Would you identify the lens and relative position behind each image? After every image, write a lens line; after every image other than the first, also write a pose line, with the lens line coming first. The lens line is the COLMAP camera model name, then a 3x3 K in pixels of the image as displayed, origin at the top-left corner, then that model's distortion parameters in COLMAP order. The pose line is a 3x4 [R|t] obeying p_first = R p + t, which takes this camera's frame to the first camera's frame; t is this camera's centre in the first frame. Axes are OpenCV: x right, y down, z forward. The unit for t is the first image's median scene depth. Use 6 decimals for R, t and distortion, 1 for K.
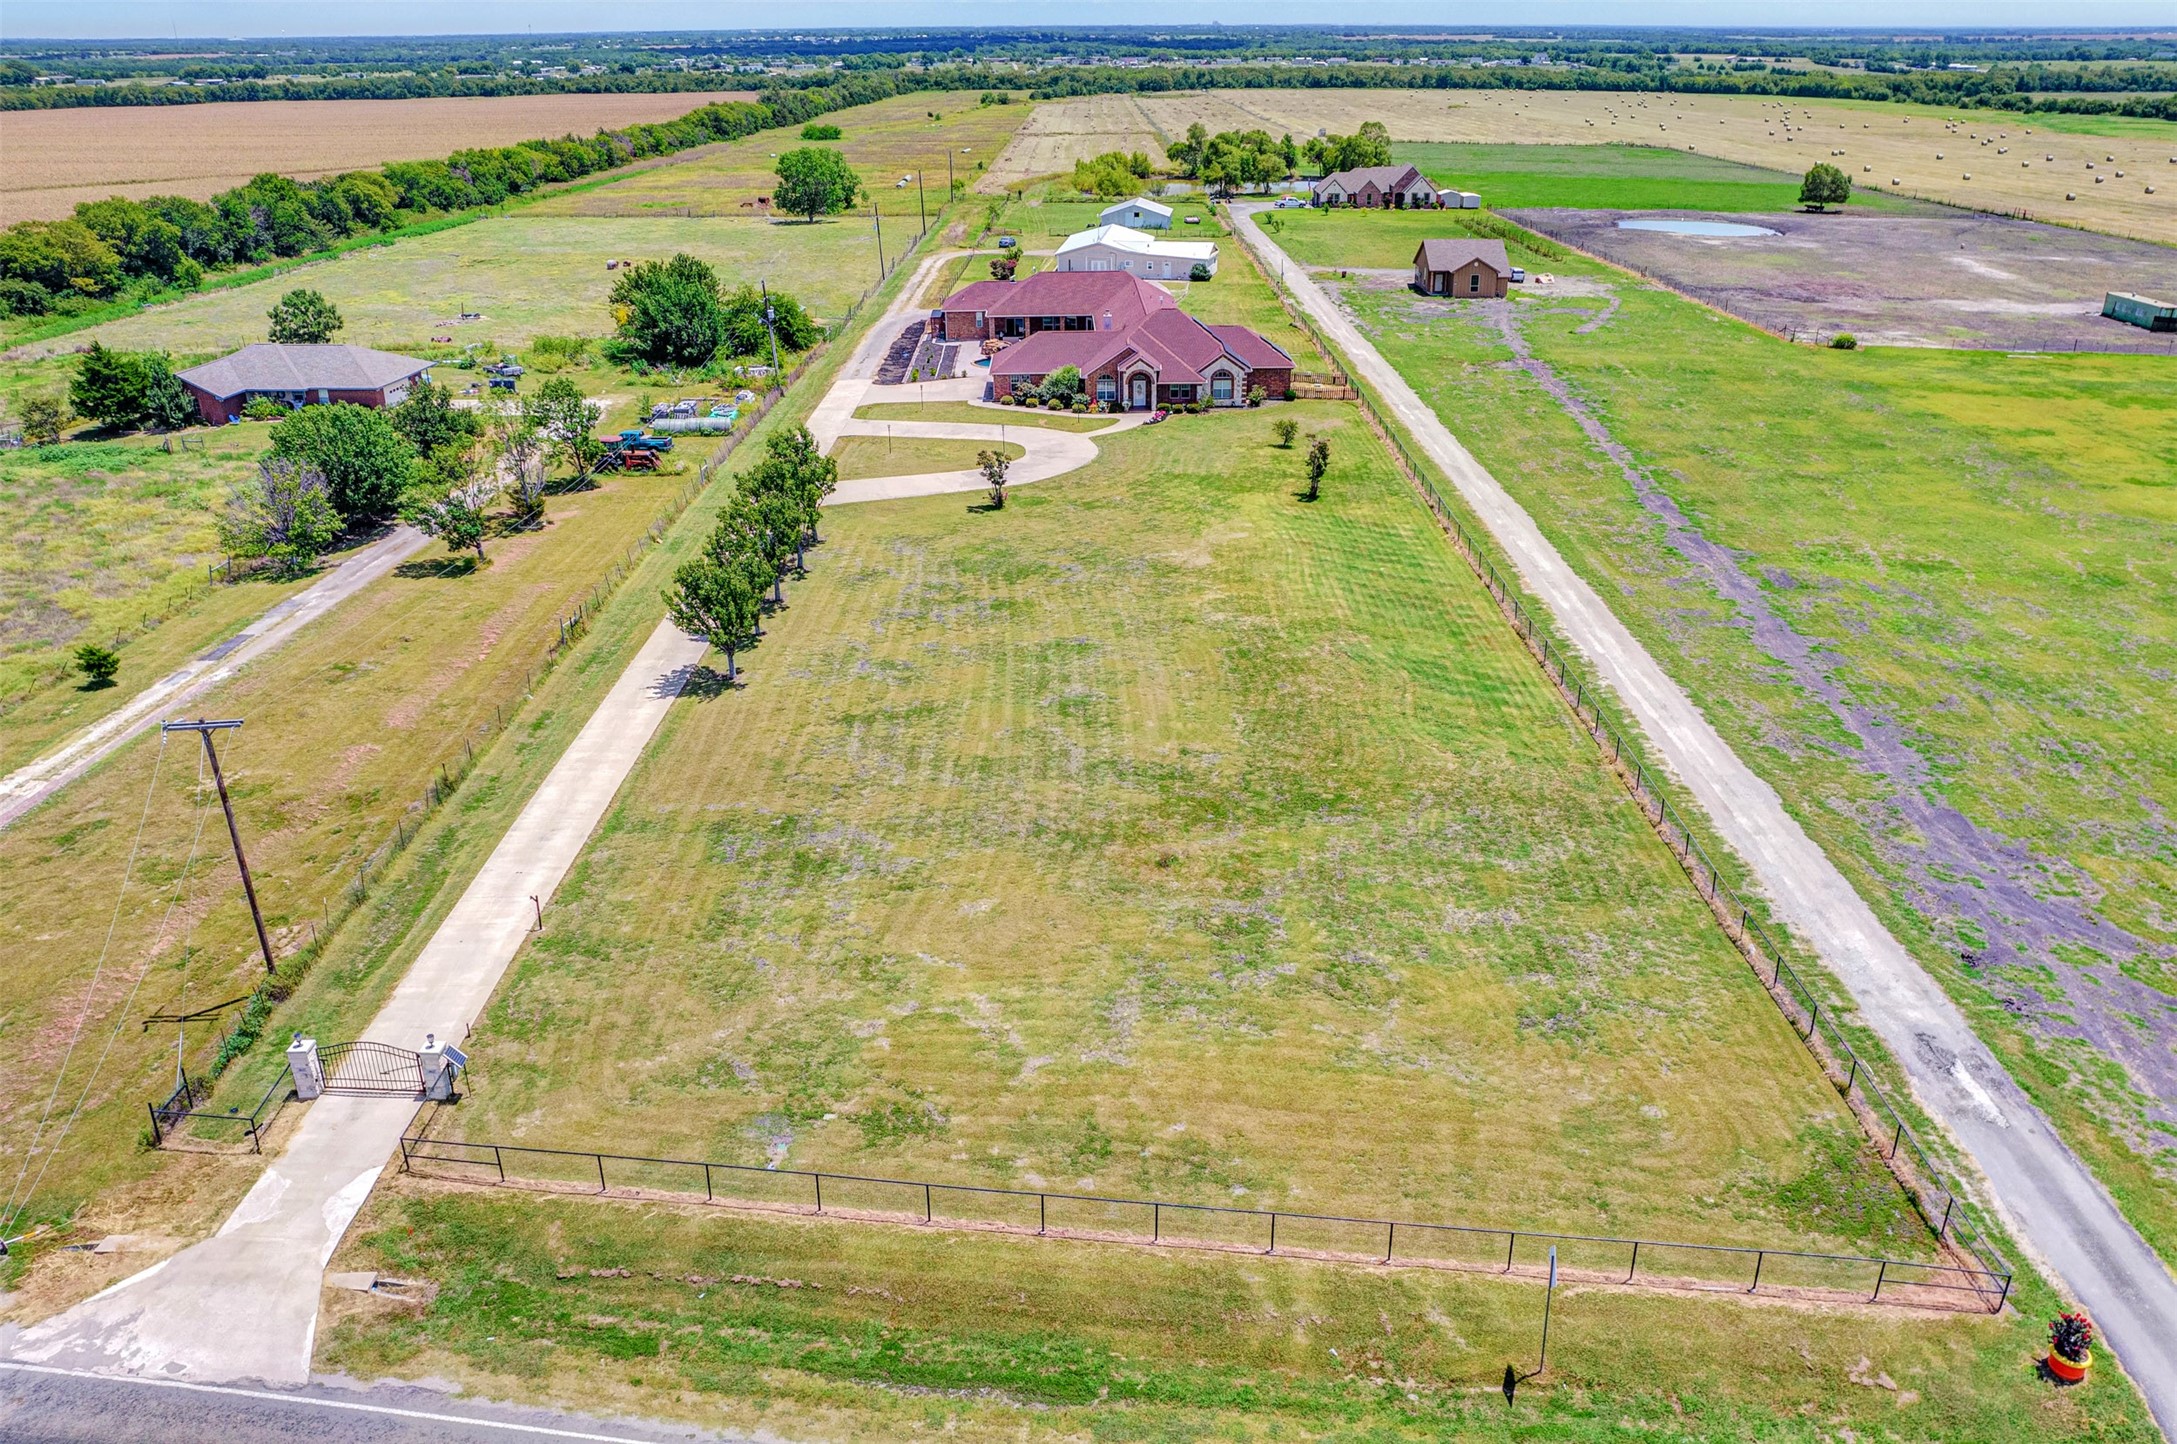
lens RADIAL K [[1644.7, 0, 1092.3], [0, 1644.7, 715.8], [0, 0, 1]] dist [-0.052745, 0.001952]
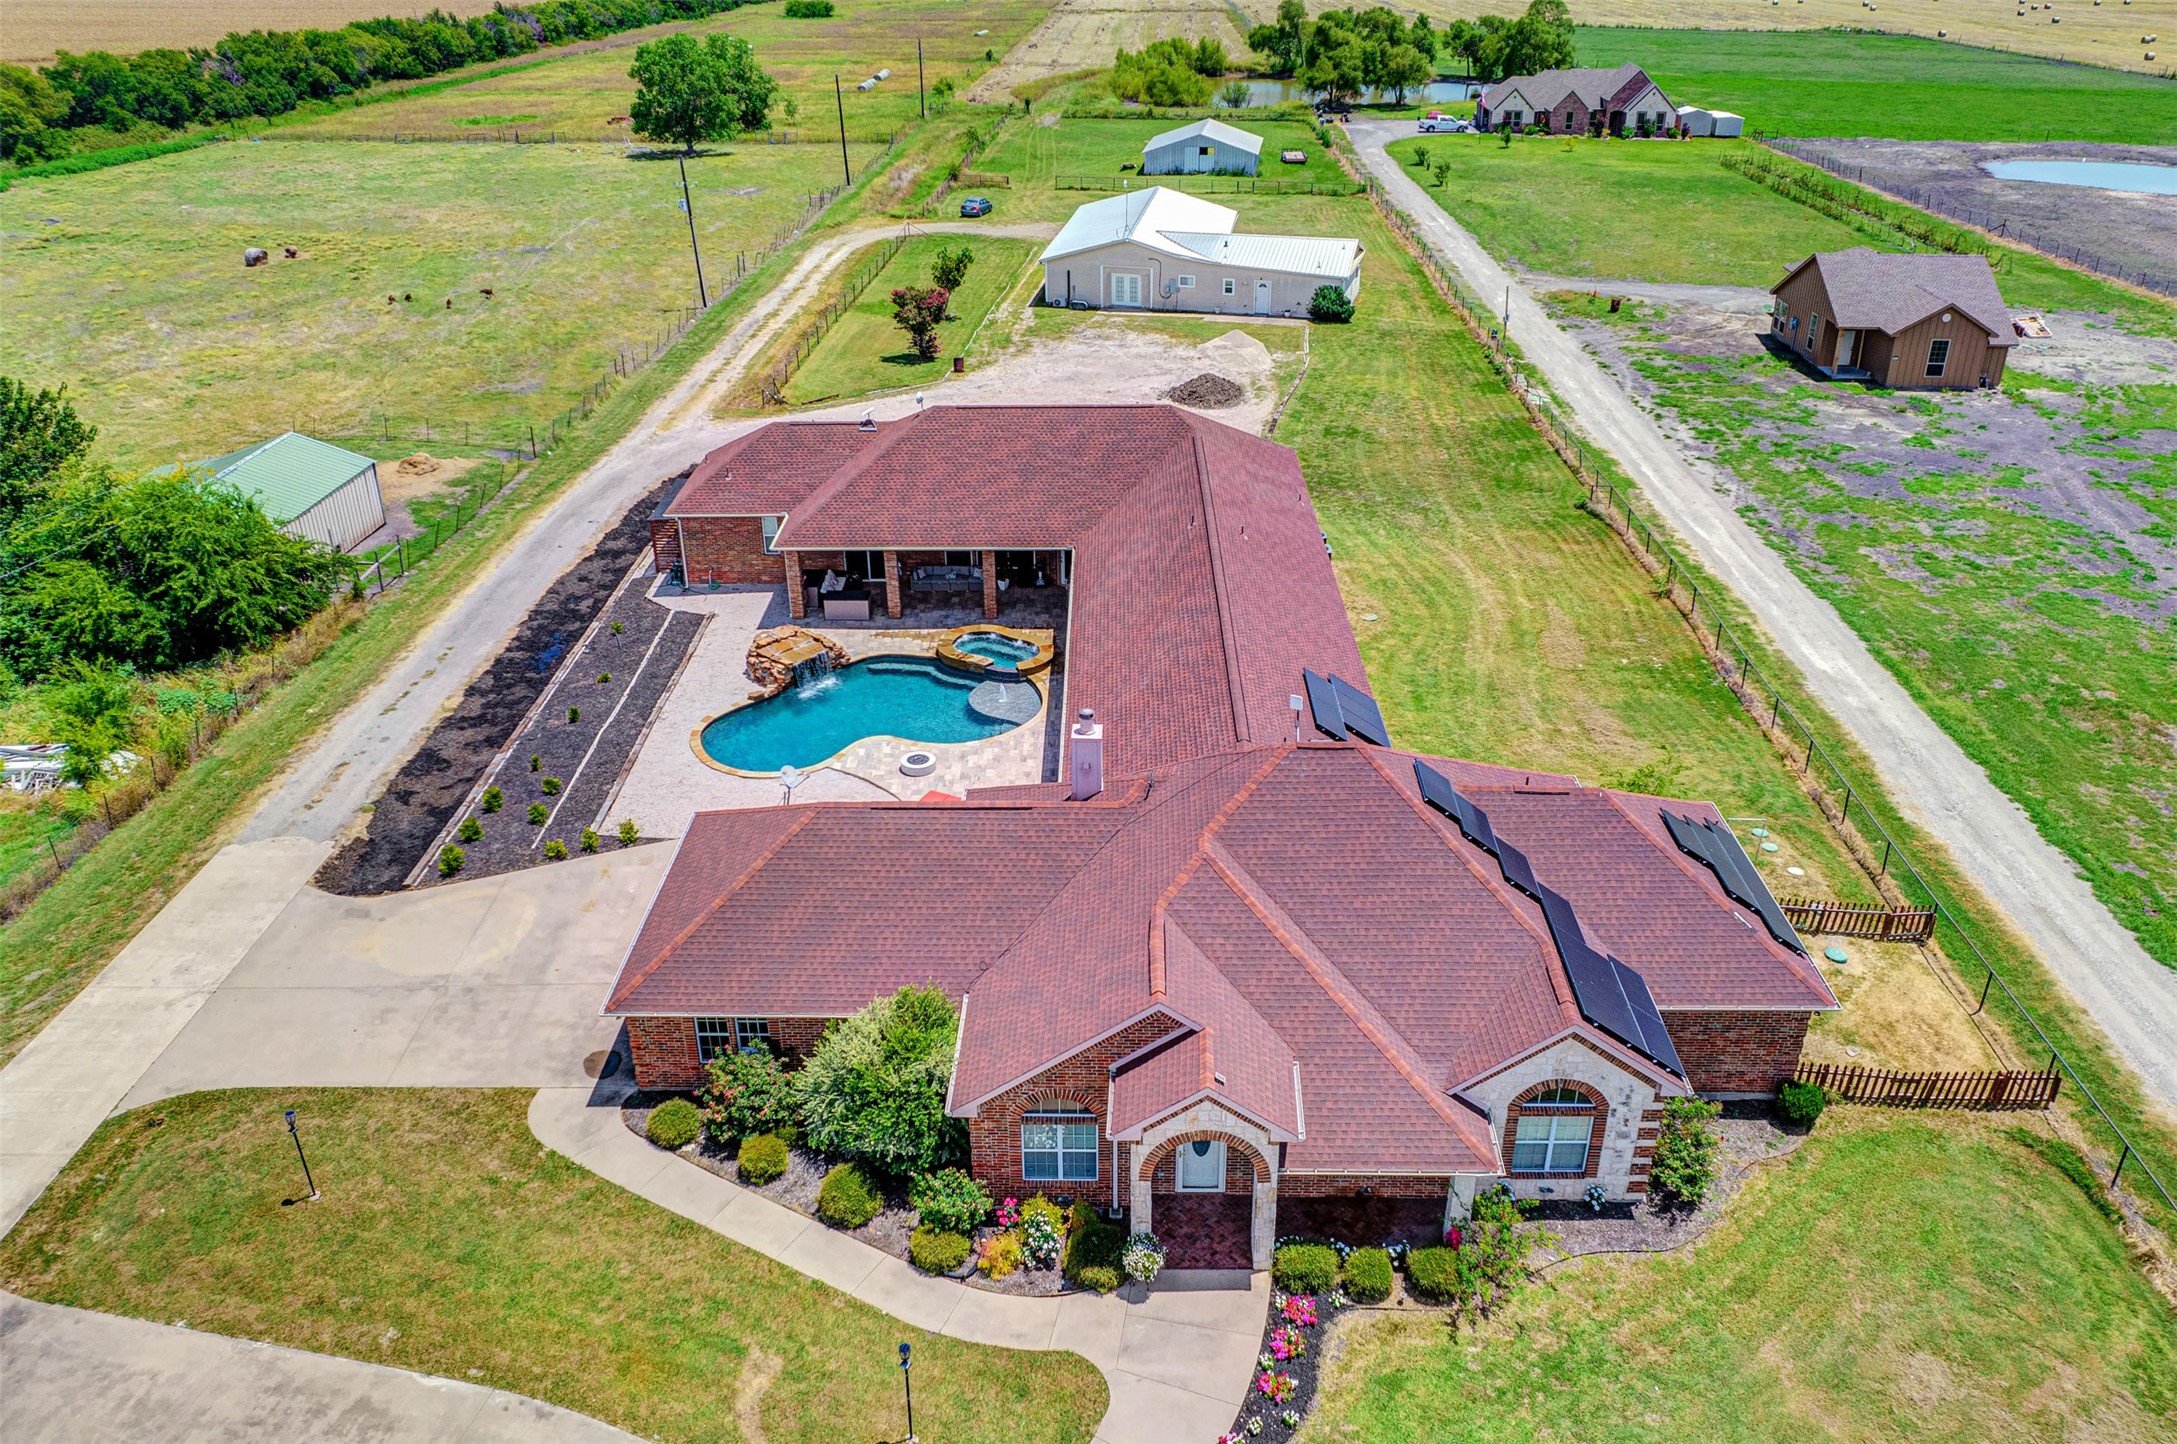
lens RADIAL K [[1648.6, 0, 1094.5], [0, 1648.6, 723.9], [0, 0, 1]] dist [-0.084591, 0.073710]
pose [[0.999330, 0.017458, -0.032171, 0.007577], [-0.015114, 0.997310, 0.071725, -0.104991], [0.033337, -0.071190, 0.996906, 0.292333]]
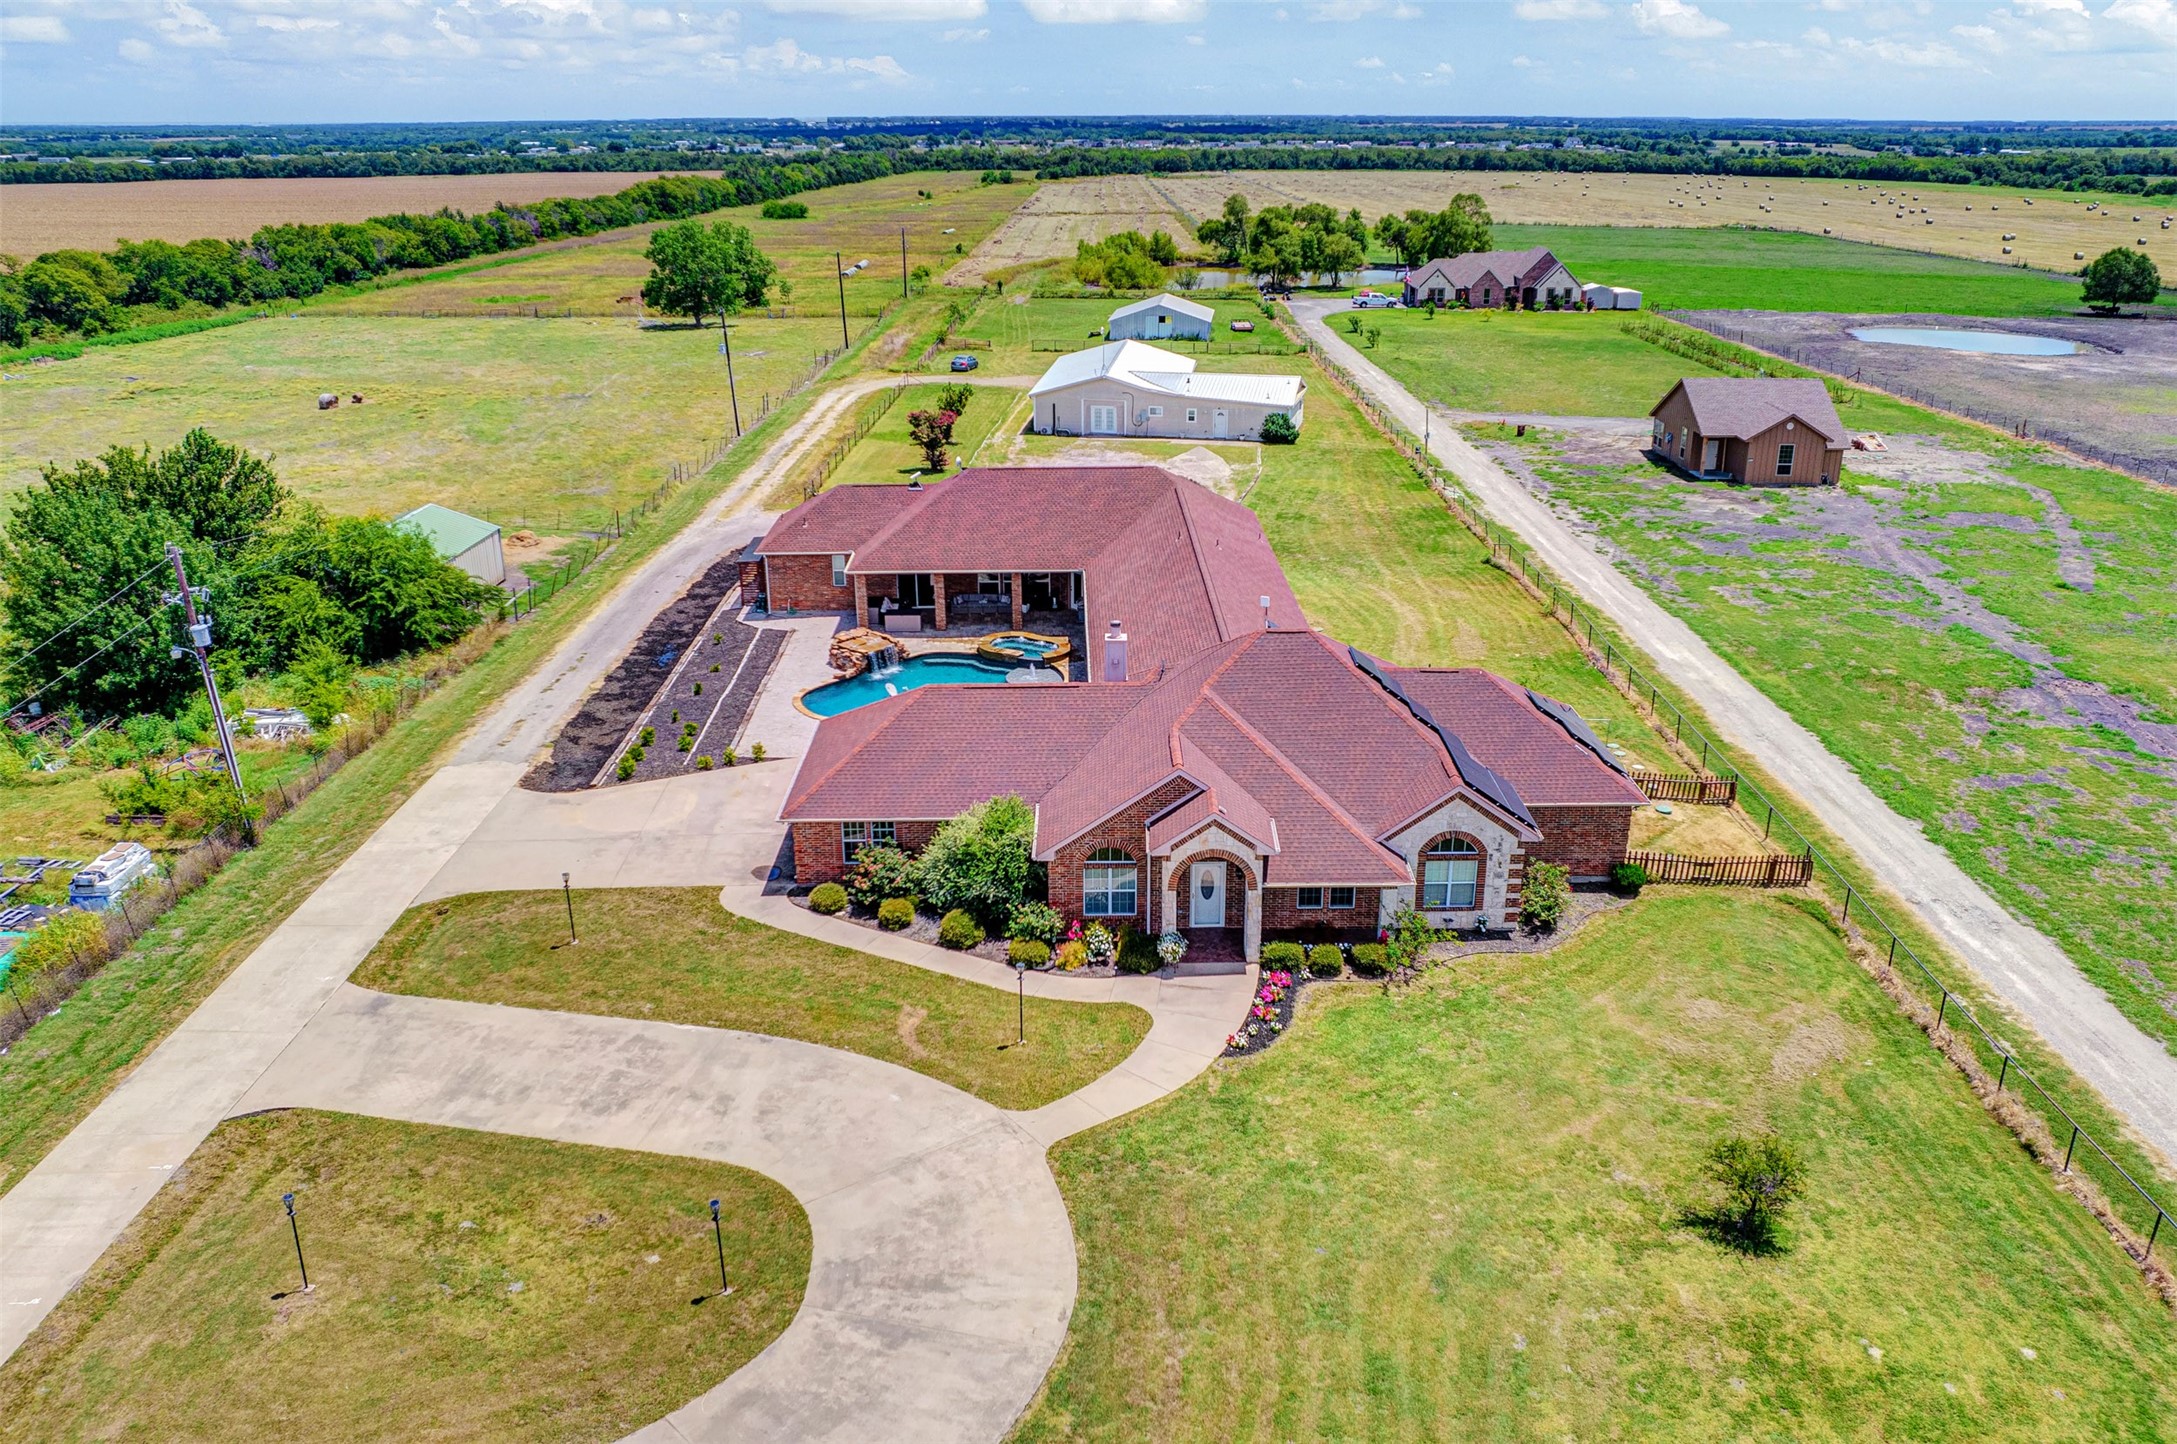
lens RADIAL K [[1644.7, 0, 1092.3], [0, 1644.7, 715.8], [0, 0, 1]] dist [-0.052745, 0.001952]
pose [[0.999963, 0.005582, -0.006473, 0.002579], [-0.005890, 0.998806, -0.048492, -0.082722], [0.006195, 0.048528, 0.998803, 0.250096]]
